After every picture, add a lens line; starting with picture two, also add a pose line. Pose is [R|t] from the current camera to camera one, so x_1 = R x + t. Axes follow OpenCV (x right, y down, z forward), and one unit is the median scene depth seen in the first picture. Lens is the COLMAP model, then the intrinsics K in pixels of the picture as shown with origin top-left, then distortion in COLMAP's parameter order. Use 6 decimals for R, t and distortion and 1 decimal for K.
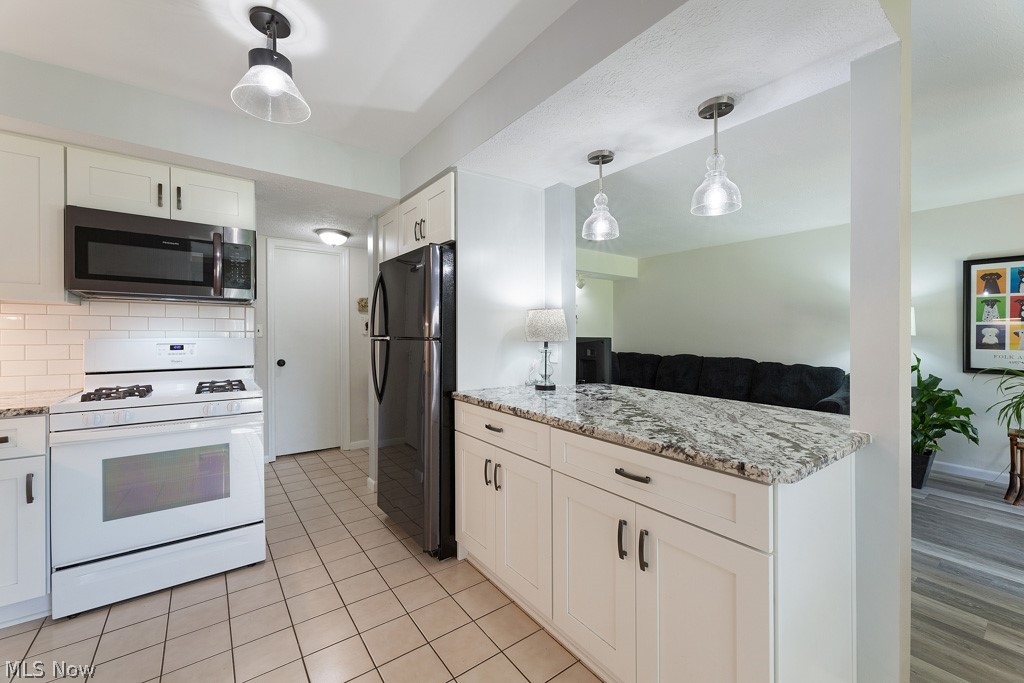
lens RADIAL K [[413.1, 0, 514.1], [0, 413.1, 341.2], [0, 0, 1]] dist [0.001788, 0.000795]
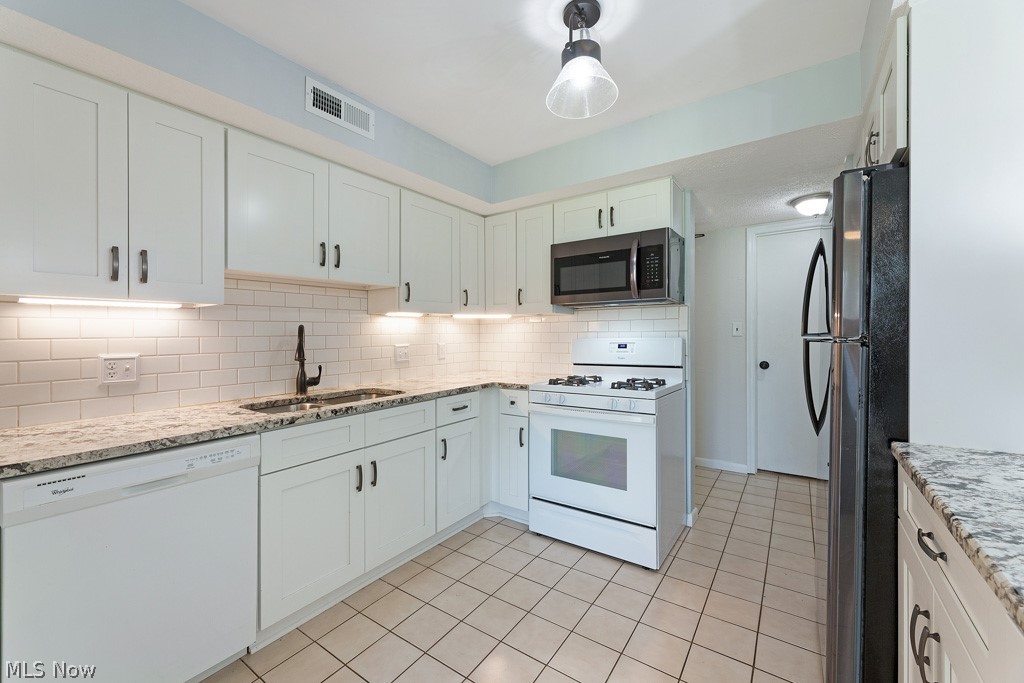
lens RADIAL K [[413.1, 0, 499.7], [0, 413.1, 340.9], [0, 0, 1]] dist [0.001788, 0.000795]
pose [[0.296066, 0.007233, -0.955140, 0.187210], [-0.001755, 0.999974, 0.007028, -0.007178], [0.955166, -0.000404, 0.296070, 0.342387]]
